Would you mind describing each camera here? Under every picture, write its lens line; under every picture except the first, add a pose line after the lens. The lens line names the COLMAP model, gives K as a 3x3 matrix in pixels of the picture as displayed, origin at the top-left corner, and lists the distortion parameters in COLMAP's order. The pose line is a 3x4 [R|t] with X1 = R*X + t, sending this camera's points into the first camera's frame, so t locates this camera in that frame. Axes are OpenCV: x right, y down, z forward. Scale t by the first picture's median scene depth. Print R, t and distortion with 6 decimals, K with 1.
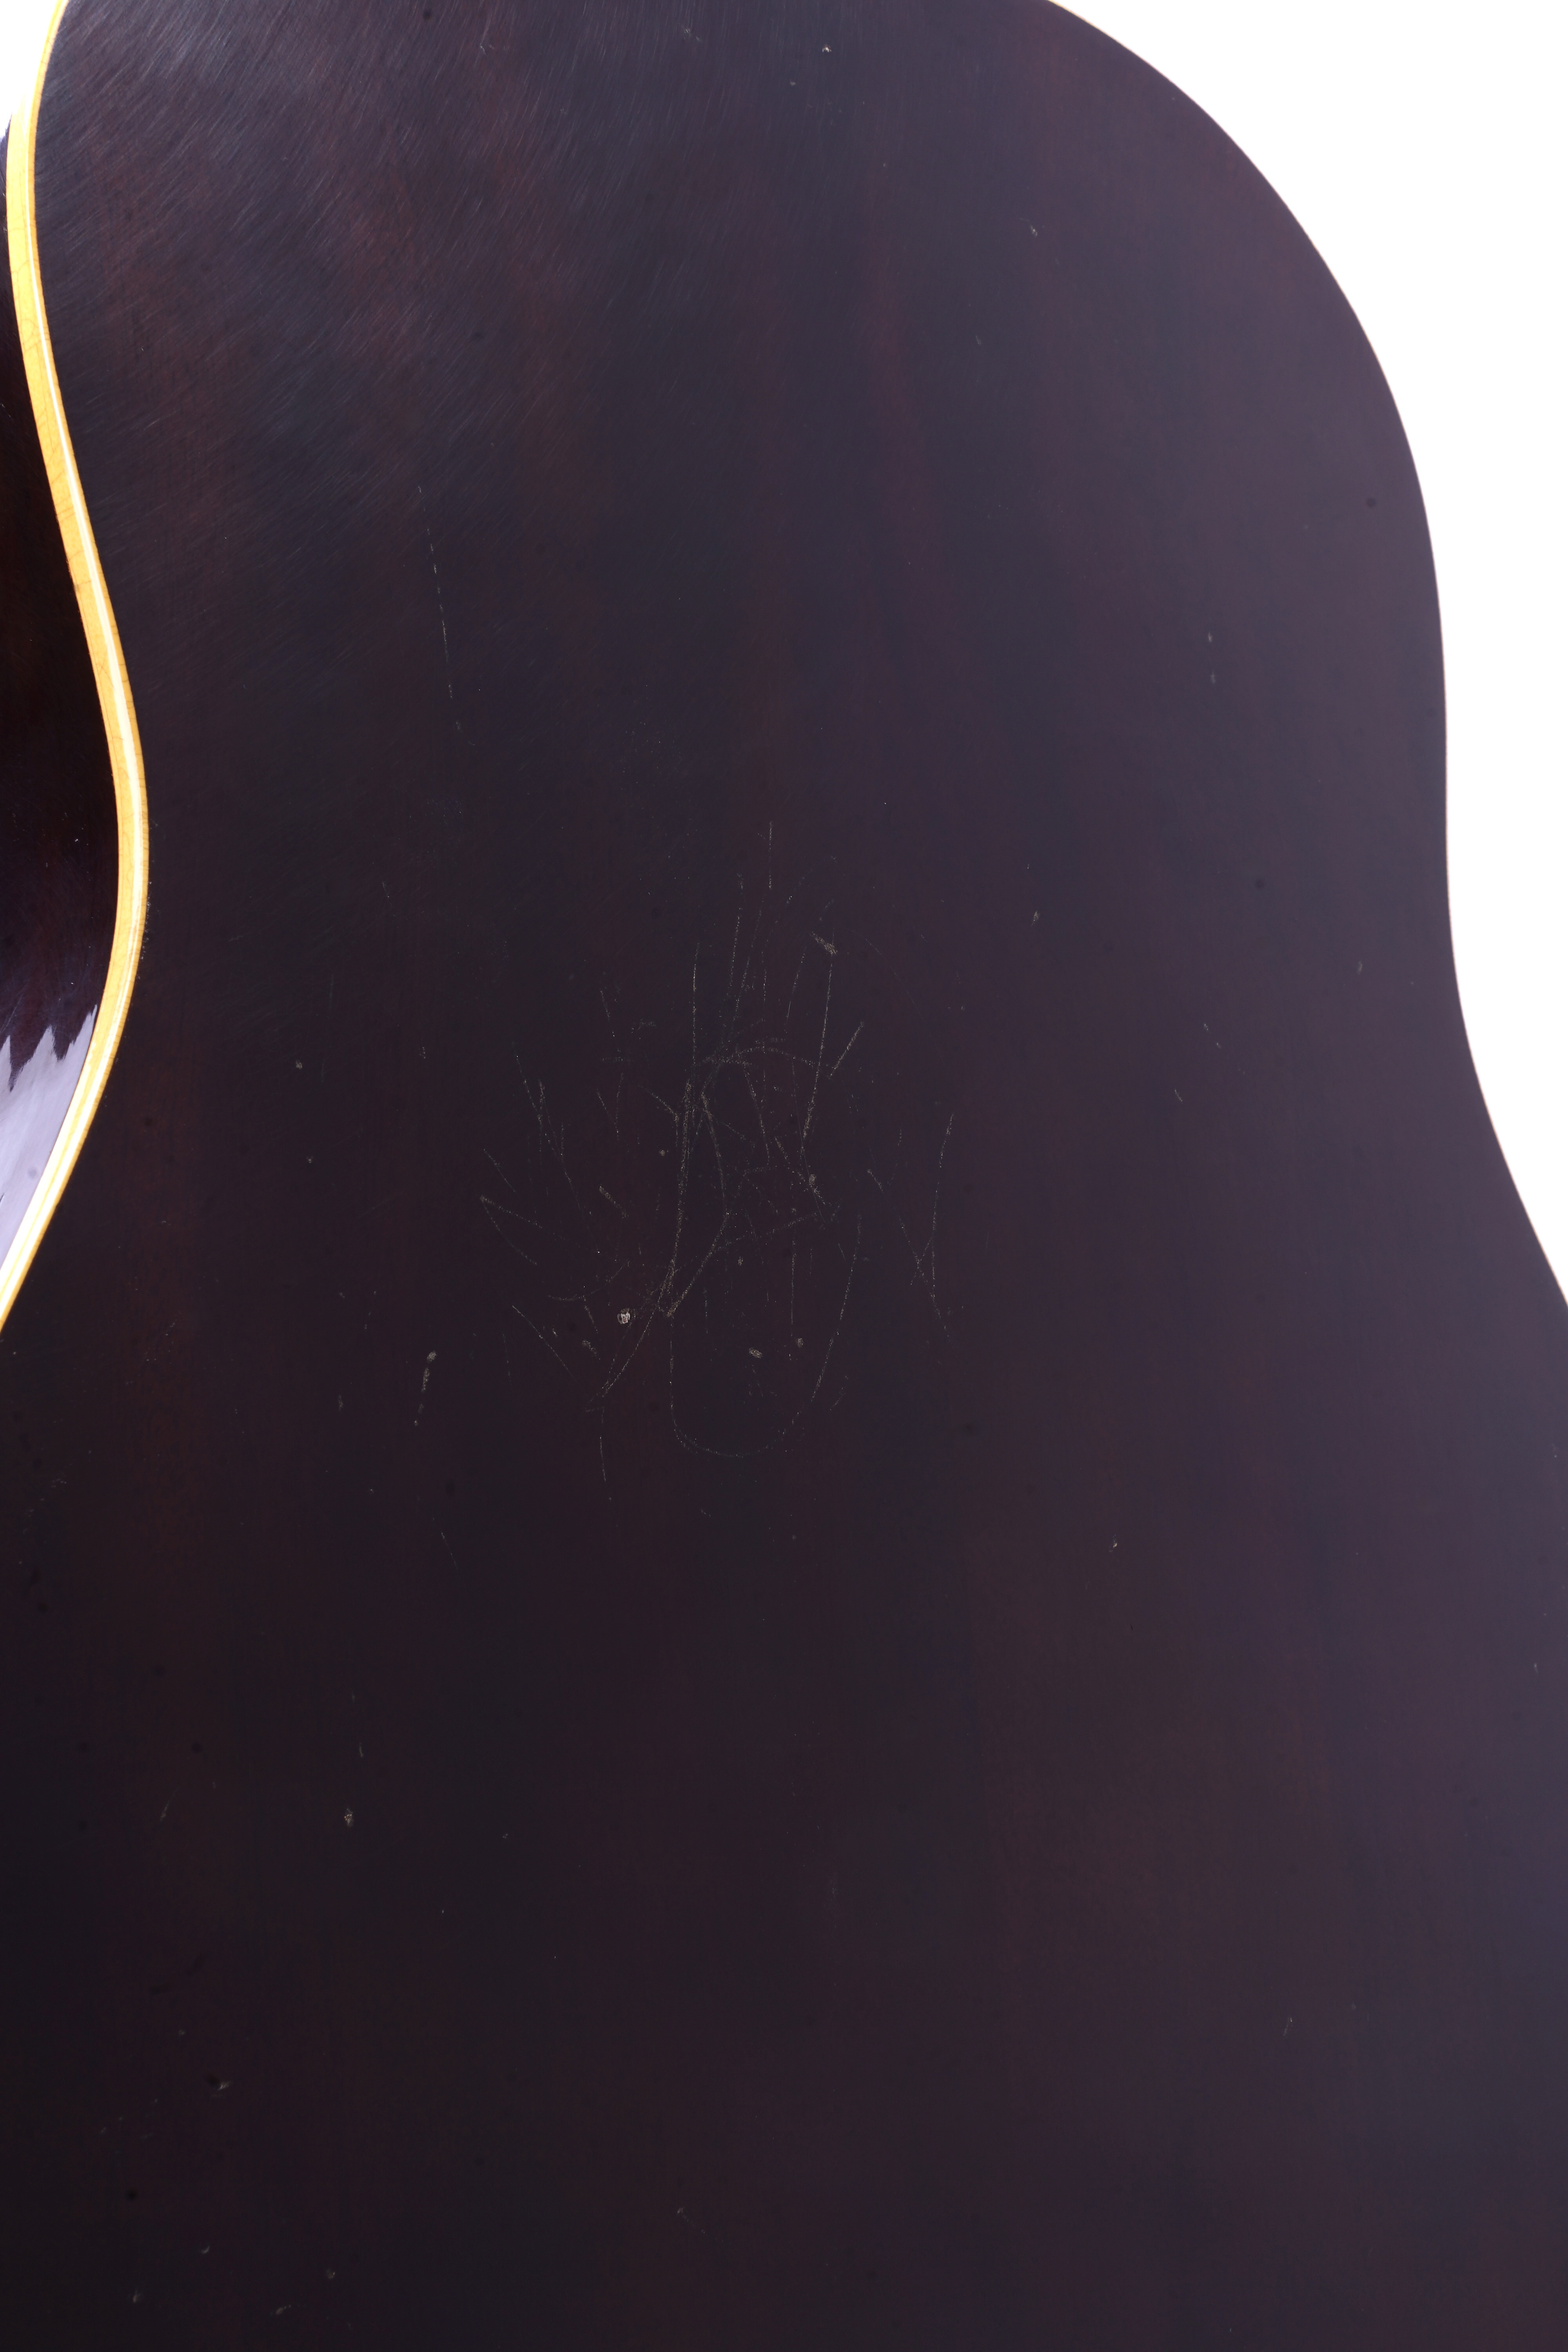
lens RADIAL K [[3719.4, 0, 788.1], [0, 3719.4, 1176.2], [0, 0, 1]] dist [0.071755, 0.000000]
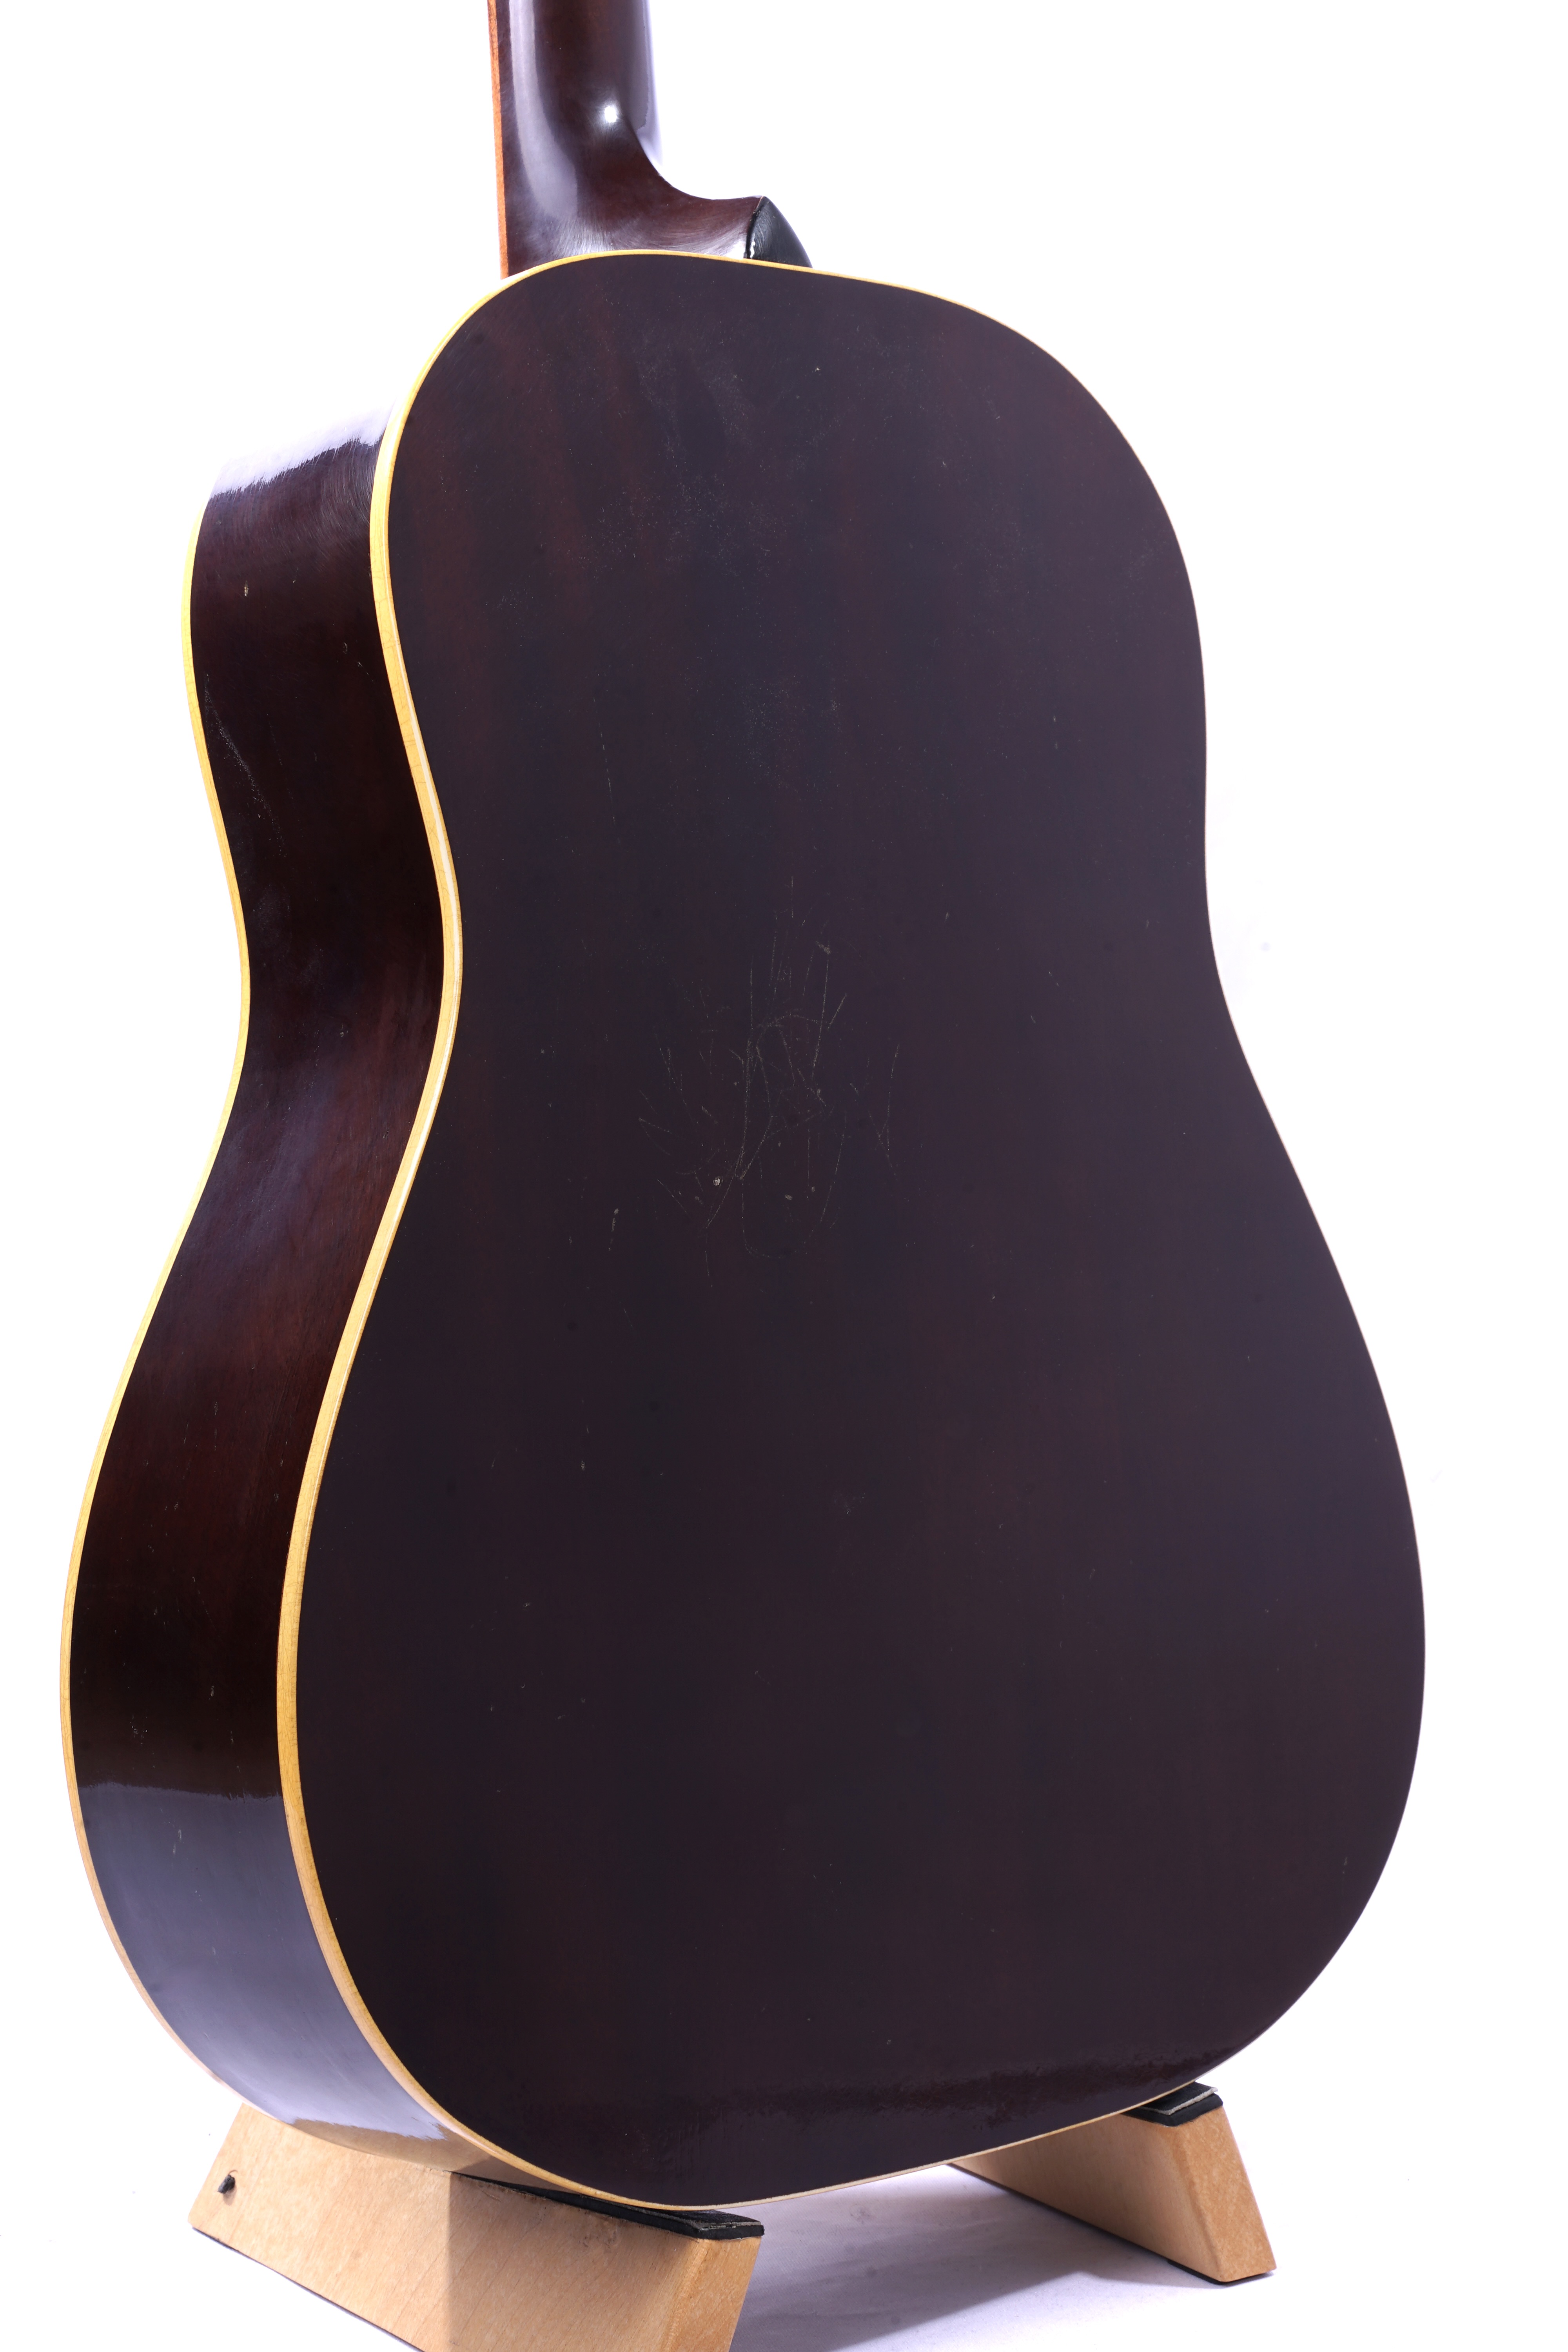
lens RADIAL K [[4093.8, 0, 778.6], [0, 4093.8, 1179.5], [0, 0, 1]] dist [0.017918, 0.000000]
pose [[0.999198, -0.004231, 0.039828, -0.094714], [-0.000644, 0.992577, 0.121619, -0.204660], [-0.040047, -0.121547, 0.991777, -0.950091]]
